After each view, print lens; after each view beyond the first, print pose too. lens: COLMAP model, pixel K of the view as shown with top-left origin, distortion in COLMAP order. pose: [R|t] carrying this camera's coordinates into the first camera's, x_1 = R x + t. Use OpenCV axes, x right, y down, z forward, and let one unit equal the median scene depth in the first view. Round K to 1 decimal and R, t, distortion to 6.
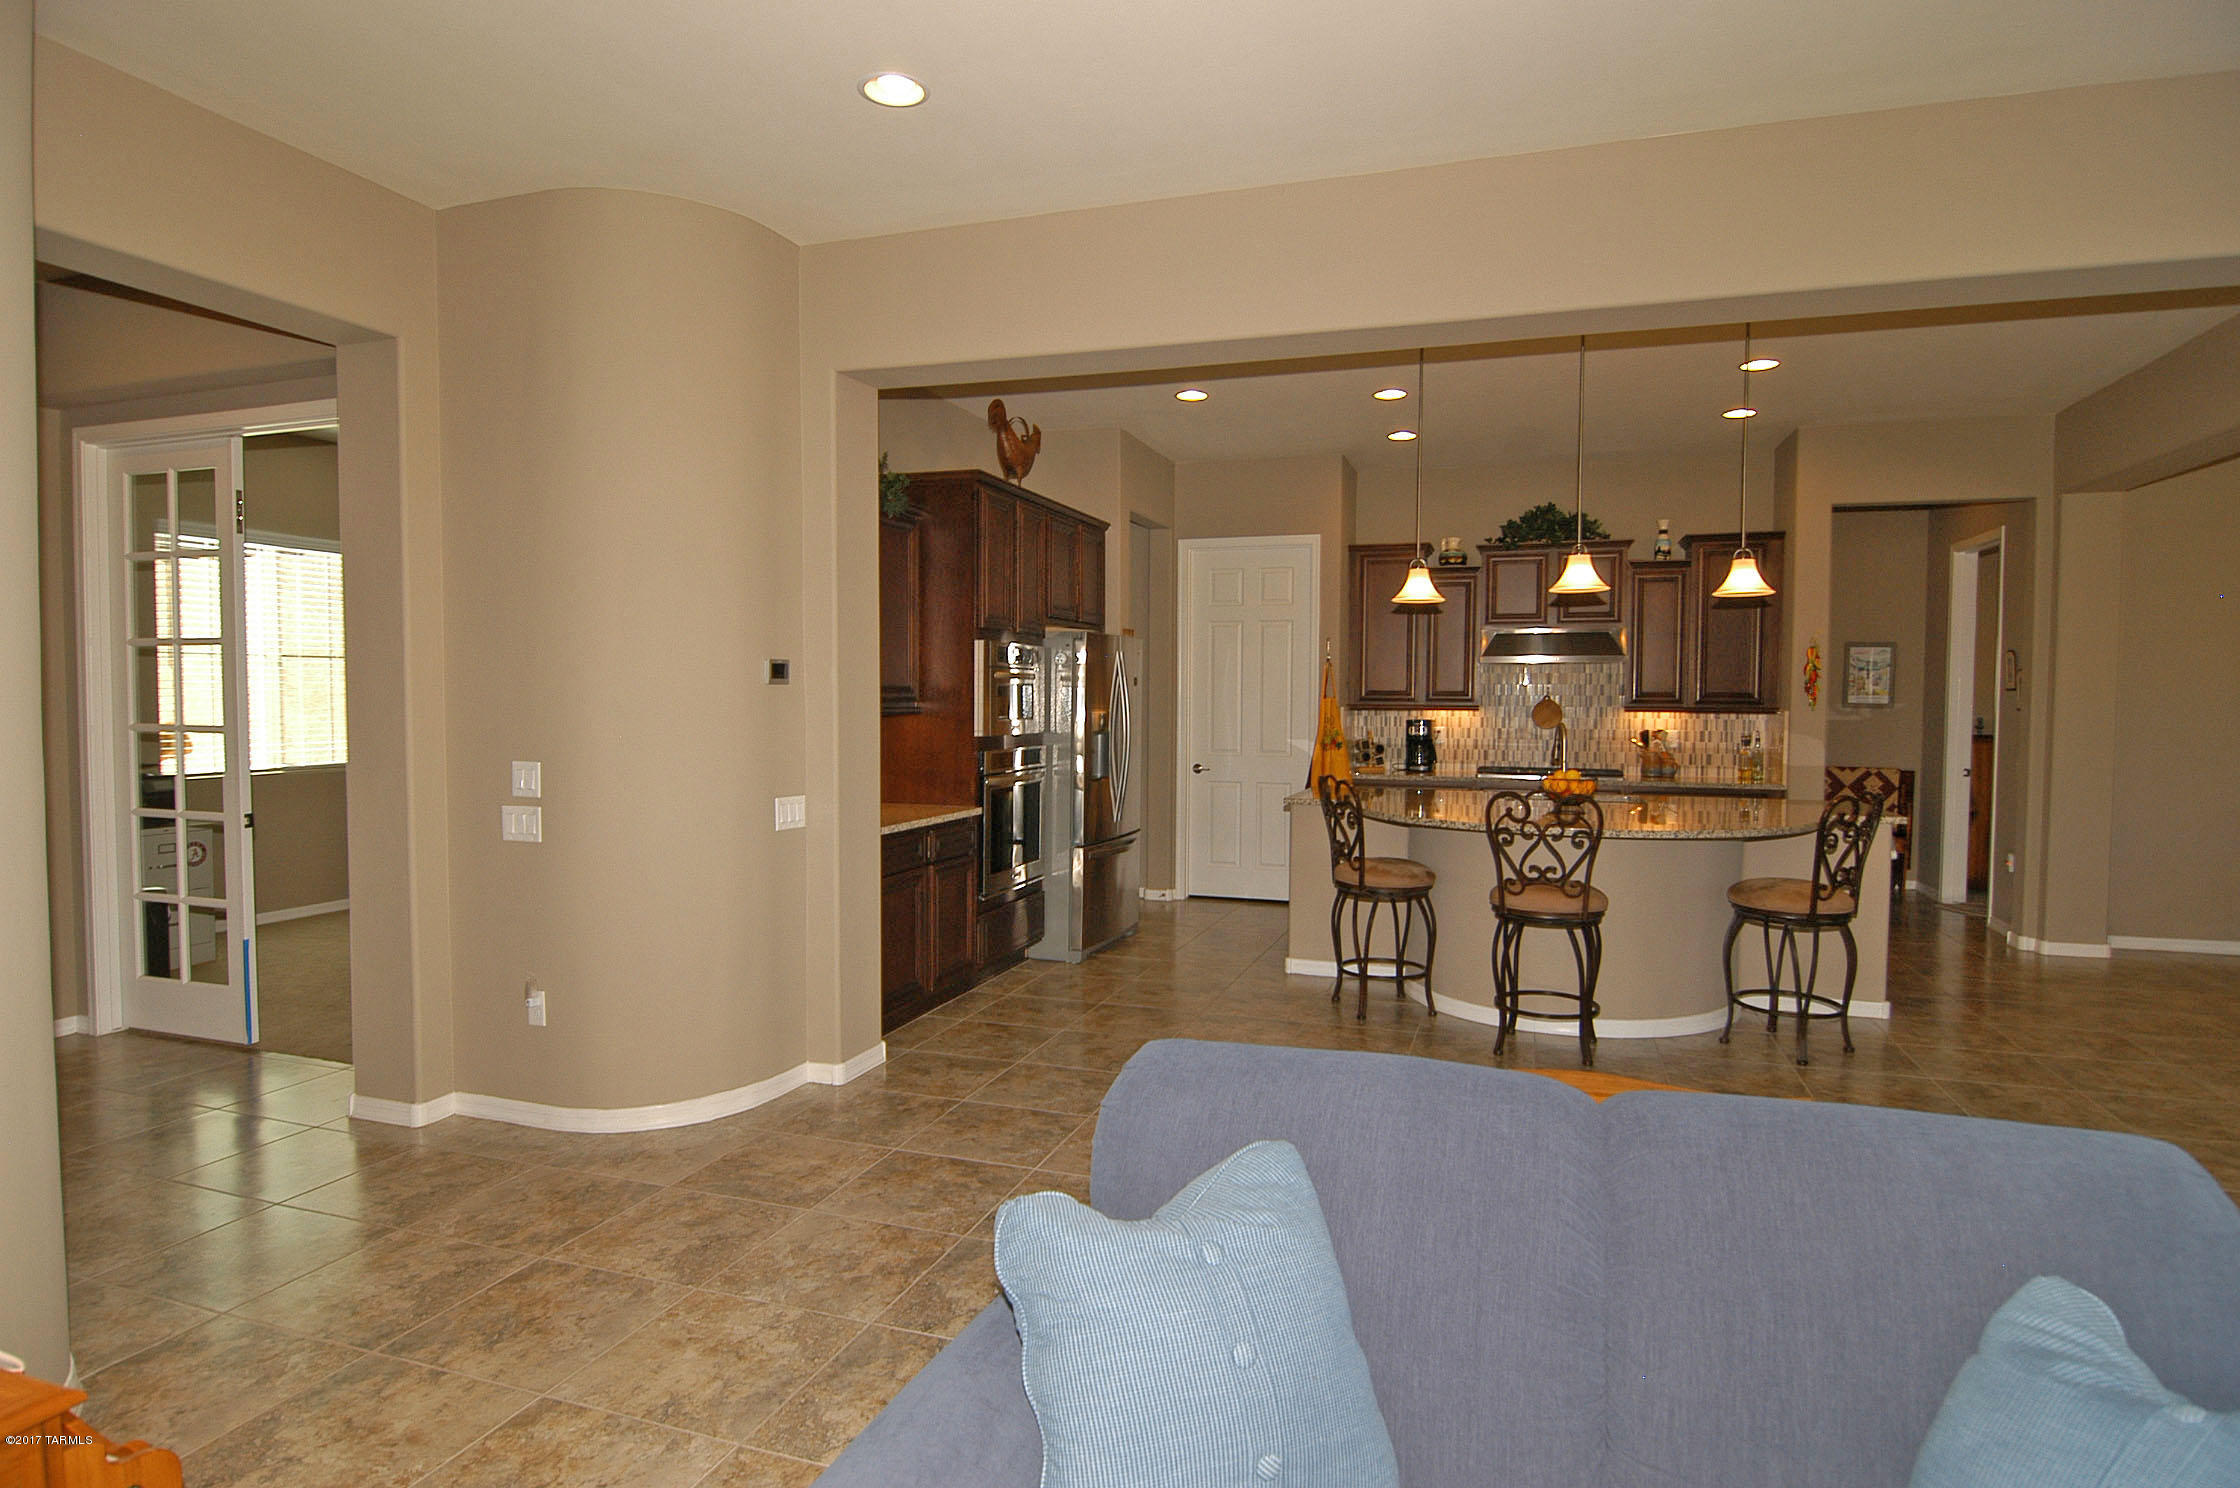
lens RADIAL K [[1208.4, 0, 1125.4], [0, 1208.4, 744.2], [0, 0, 1]] dist [-0.002004, -0.013819]
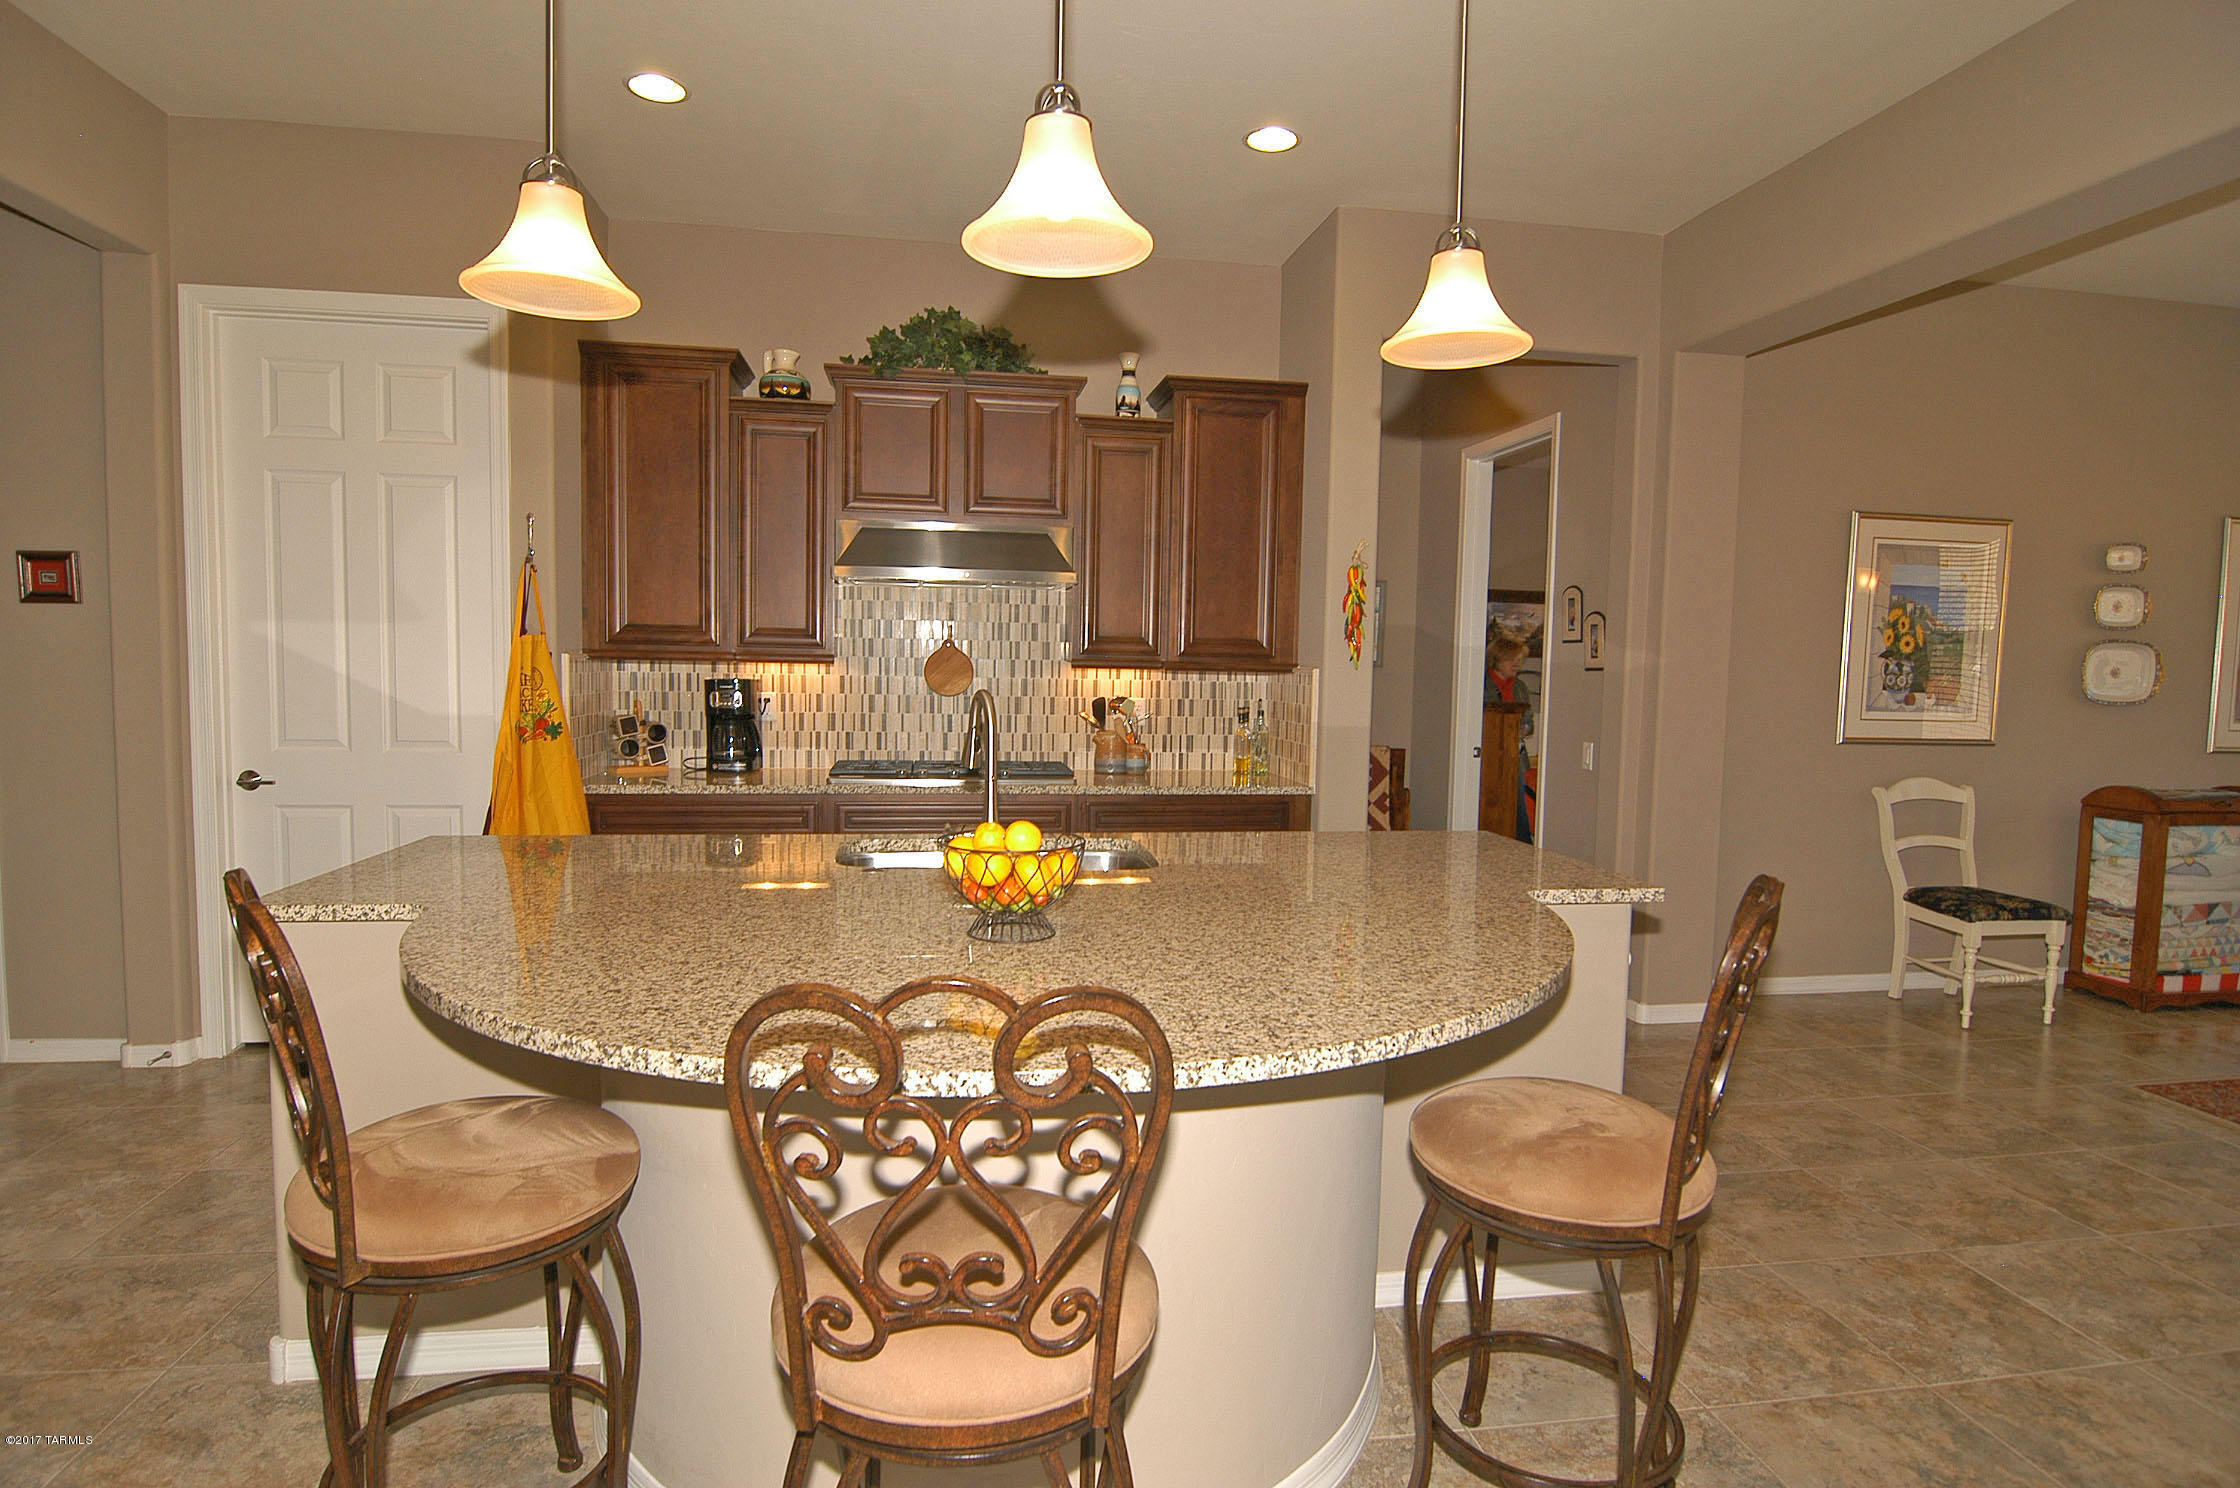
lens RADIAL K [[1208.4, 0, 1125.4], [0, 1208.4, 744.2], [0, 0, 1]] dist [-0.002004, -0.013819]
pose [[0.885009, -0.019705, 0.465157, 0.152650], [0.003199, 0.999338, 0.036247, -0.010476], [-0.465563, -0.030591, 0.884486, 0.443896]]
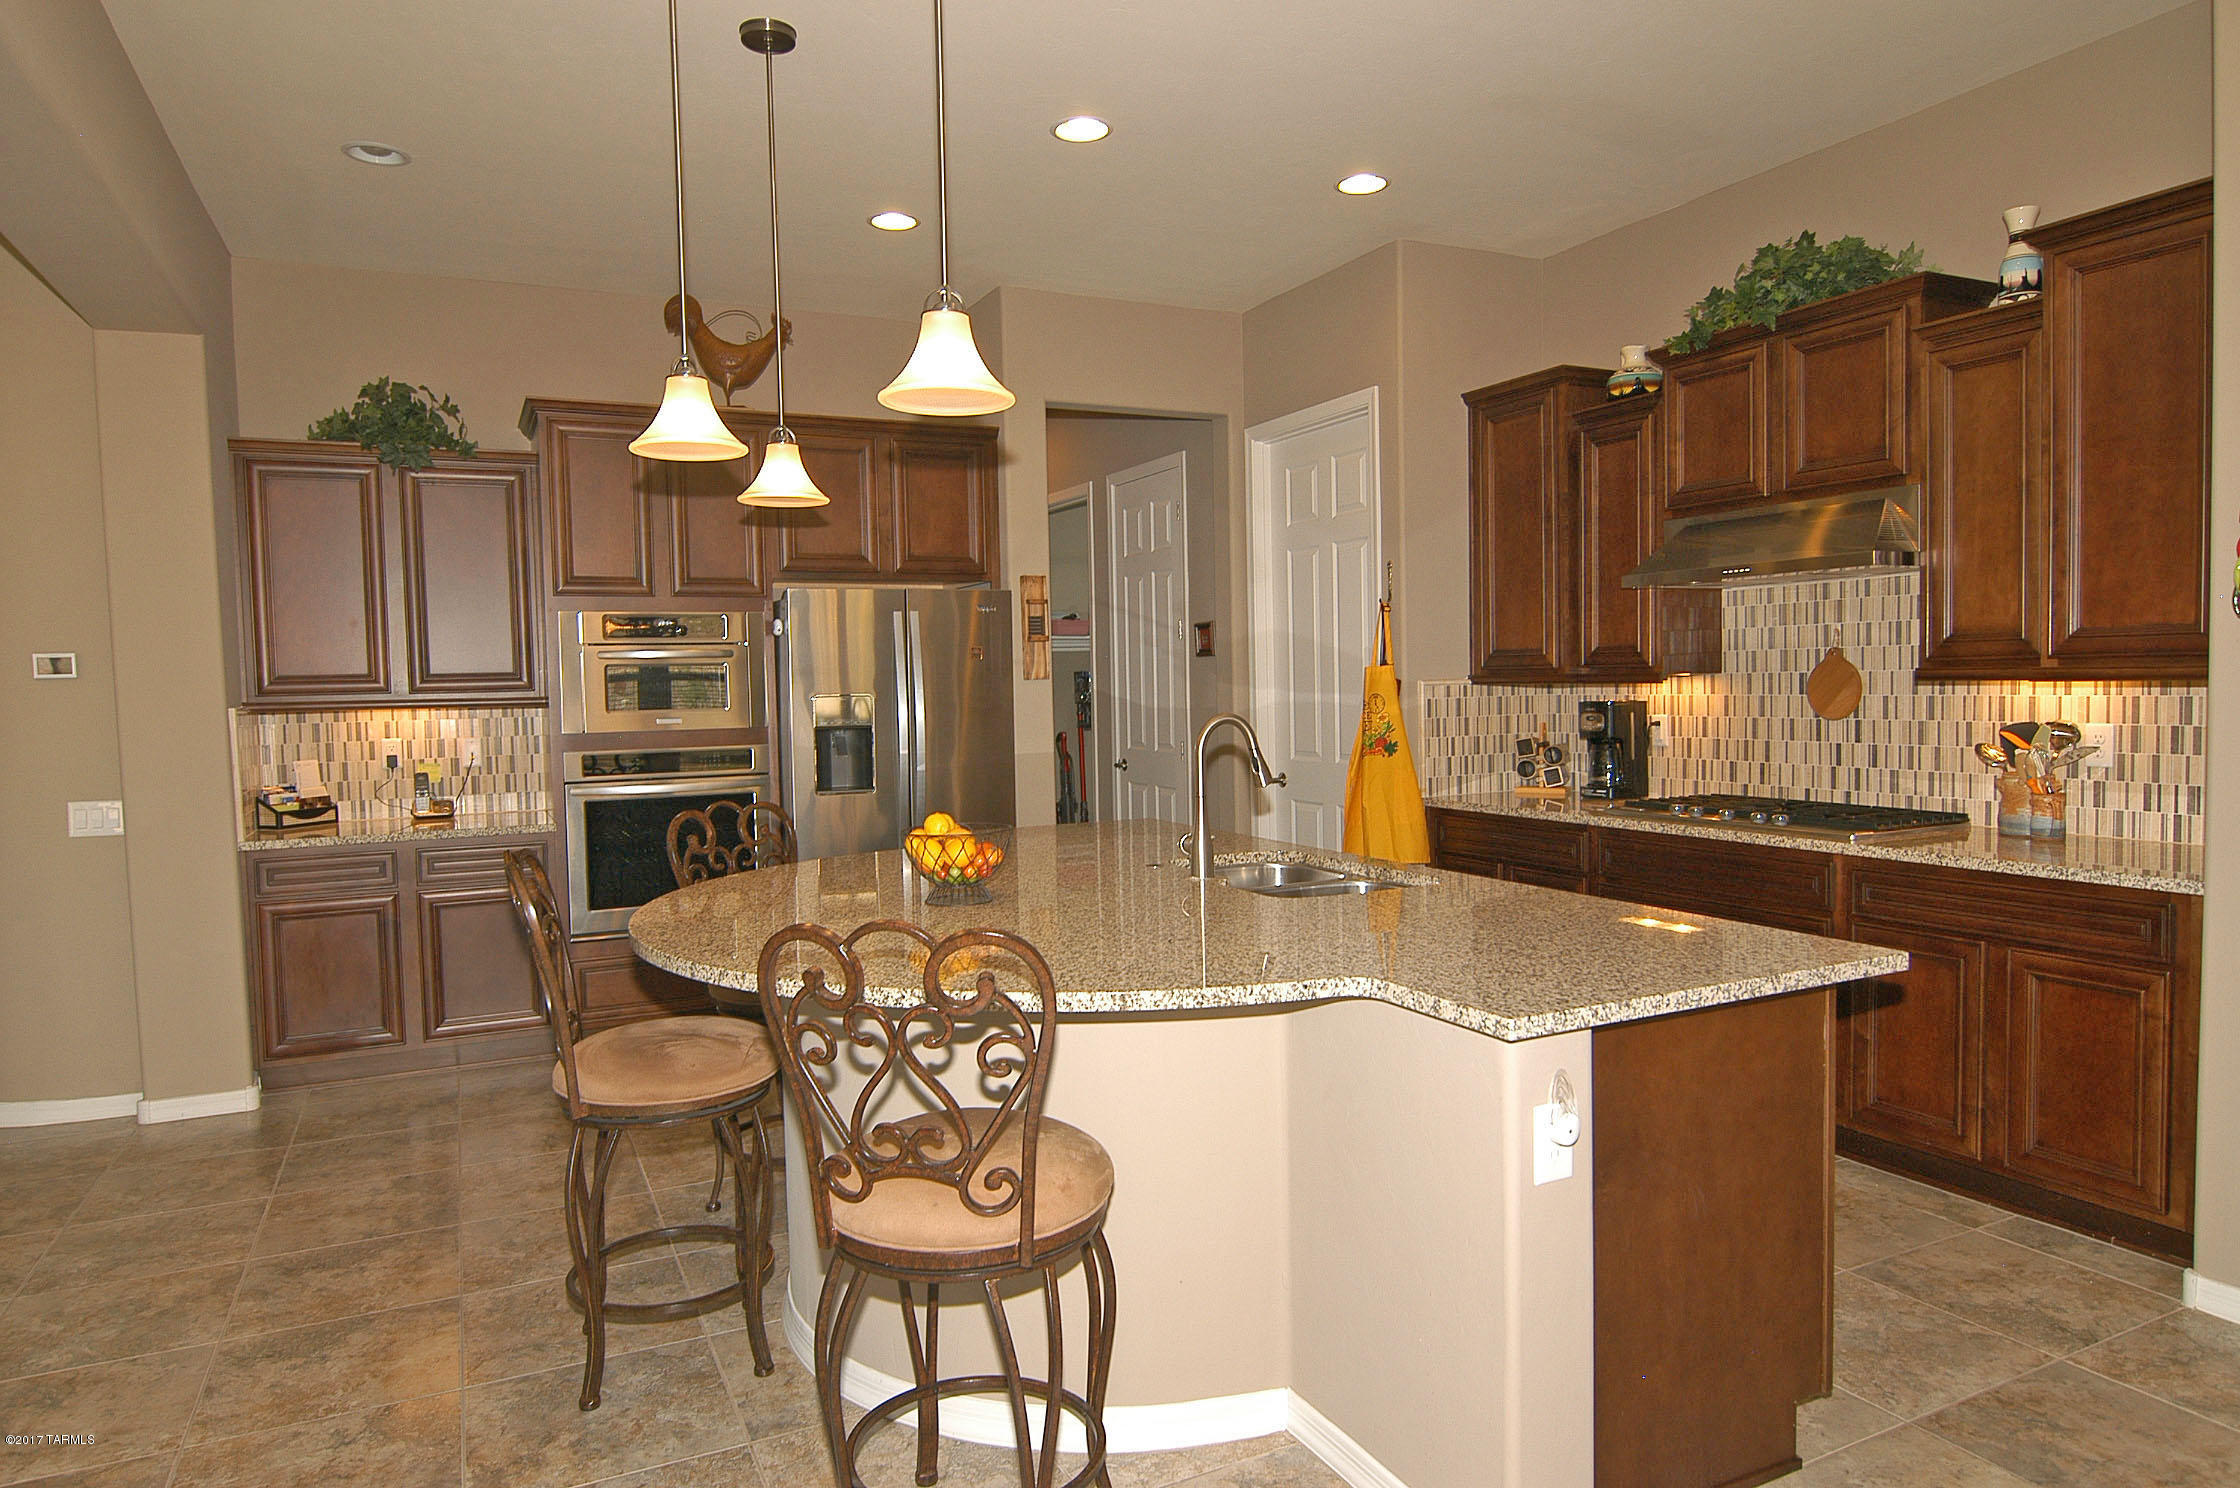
lens RADIAL K [[1370.5, 0, 1120.0], [0, 1370.5, 744.0], [0, 0, 1]] dist [0.001131, -0.017915]
pose [[0.701562, 0.014843, -0.712453, 0.548637], [-0.003591, 0.999844, 0.017295, -0.011689], [0.712599, -0.009575, 0.701506, 0.446599]]
